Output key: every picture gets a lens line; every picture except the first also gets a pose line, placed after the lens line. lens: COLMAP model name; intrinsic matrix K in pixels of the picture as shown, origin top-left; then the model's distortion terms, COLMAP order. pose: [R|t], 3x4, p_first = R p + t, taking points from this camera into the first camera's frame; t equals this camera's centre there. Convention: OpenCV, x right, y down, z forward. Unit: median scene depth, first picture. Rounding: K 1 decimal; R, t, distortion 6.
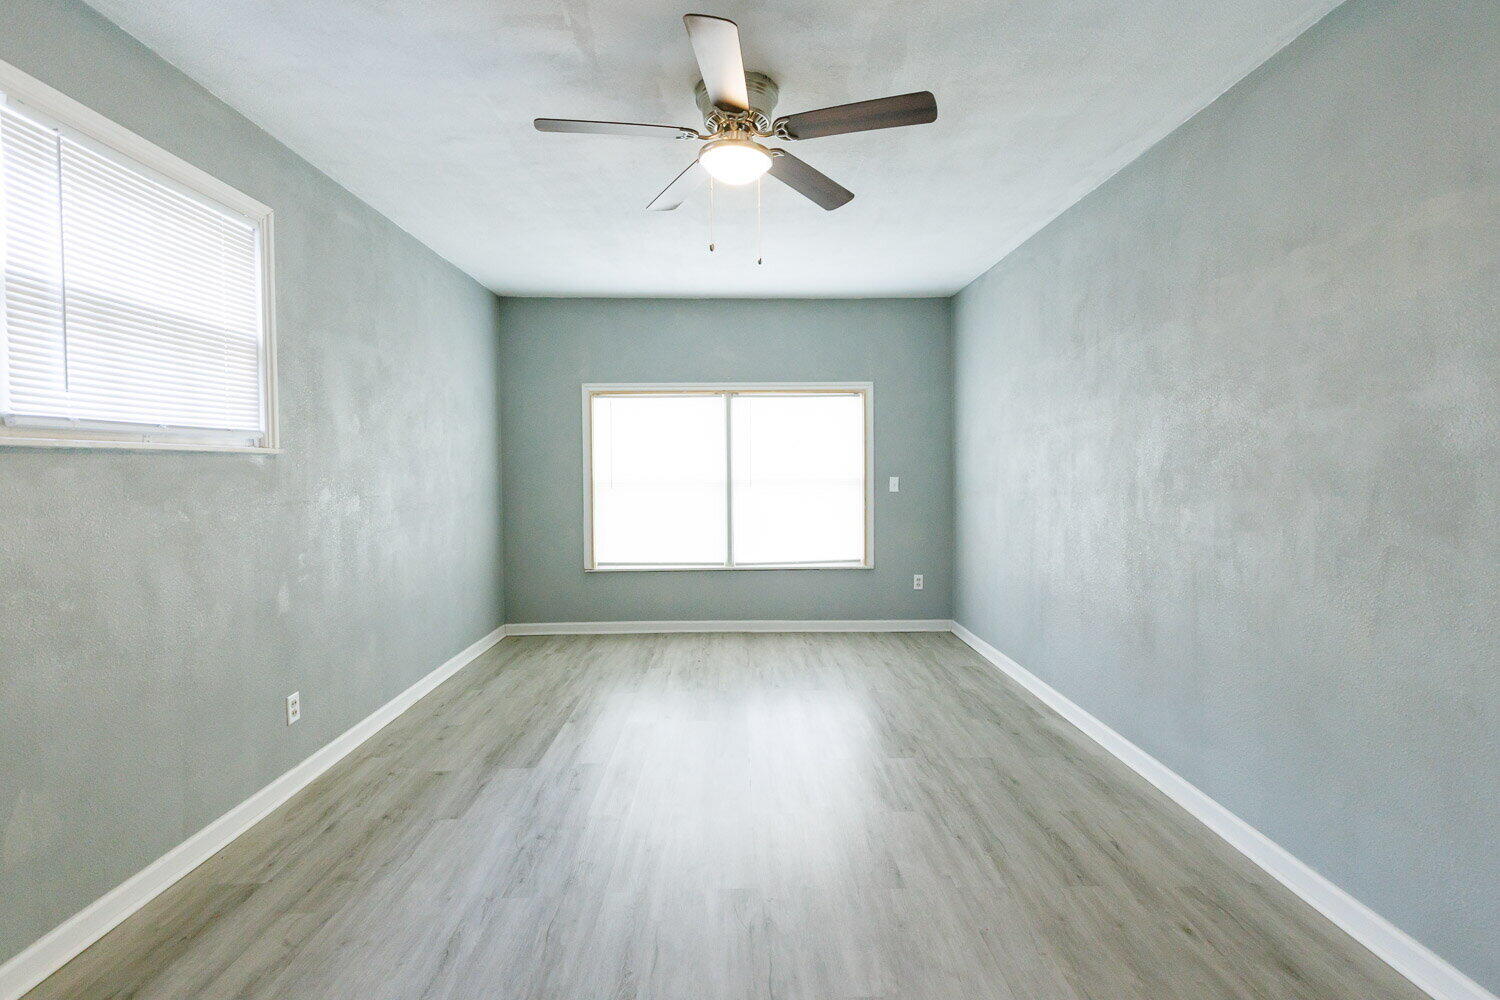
lens RADIAL K [[680.4, 0, 743.1], [0, 680.4, 472.5], [0, 0, 1]] dist [0.001660, 0.000476]
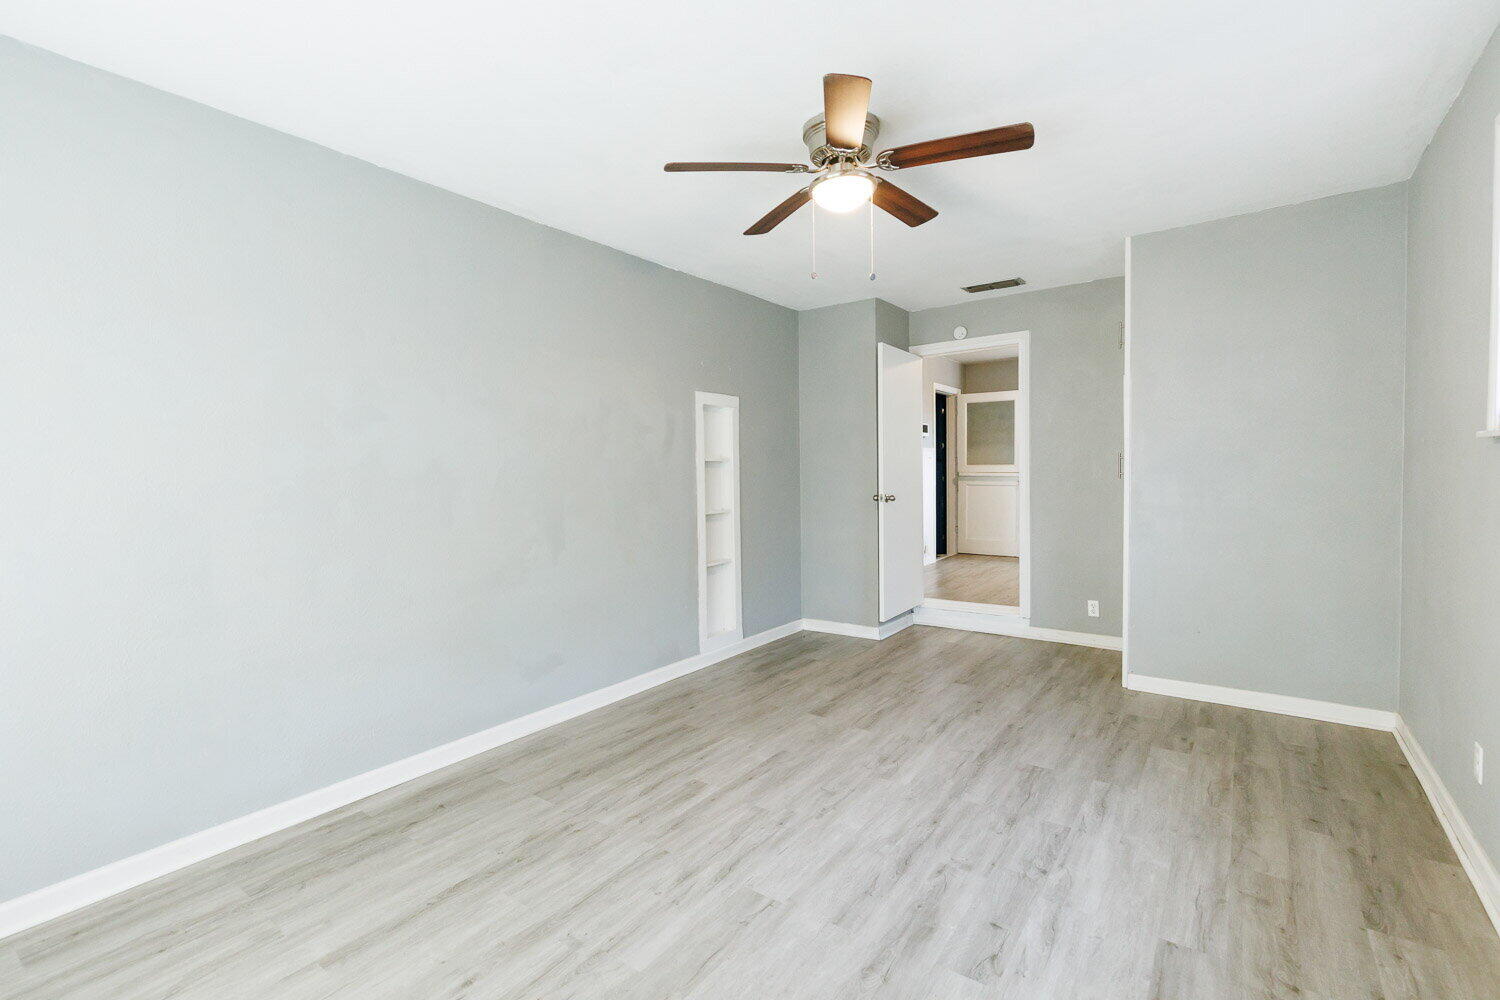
lens RADIAL K [[680.4, 0, 743.1], [0, 680.4, 472.5], [0, 0, 1]] dist [0.001660, 0.000476]
pose [[-0.795795, 0.018748, 0.605276, -0.471626], [0.029302, 0.999542, 0.007564, -0.016847], [-0.604857, 0.023755, -0.795980, 1.706696]]
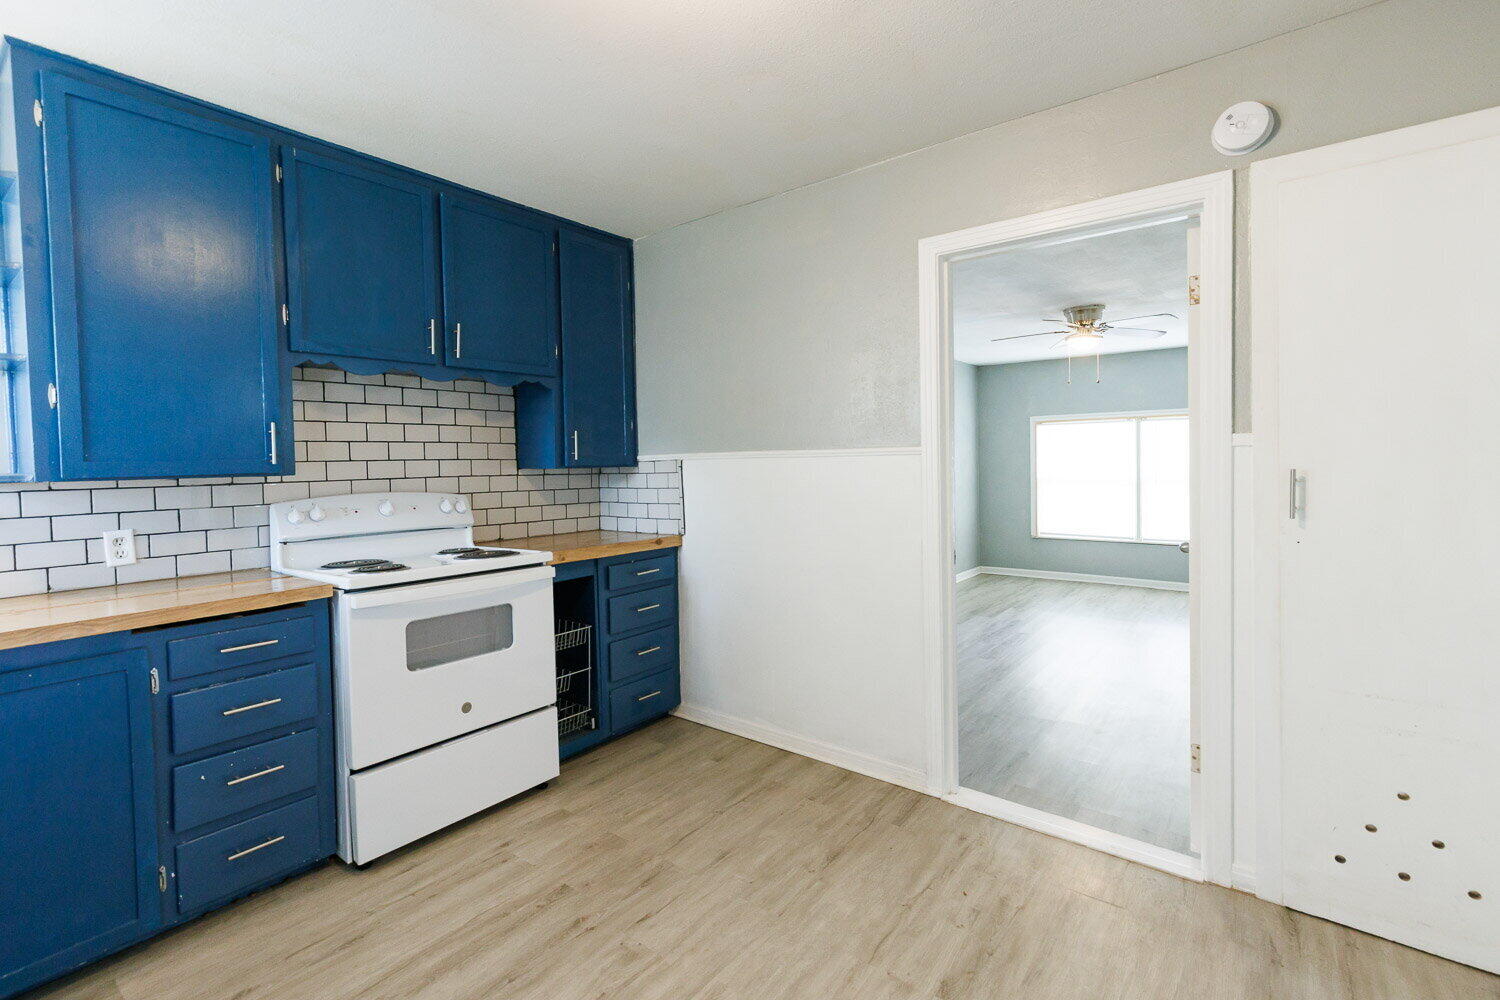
lens RADIAL K [[680.4, 0, 743.1], [0, 680.4, 472.5], [0, 0, 1]] dist [0.001660, 0.000476]
pose [[0.780136, 0.003530, -0.625600, 0.443181], [0.008171, 0.999841, 0.015831, -0.065336], [0.625557, -0.017462, 0.779983, -1.223722]]
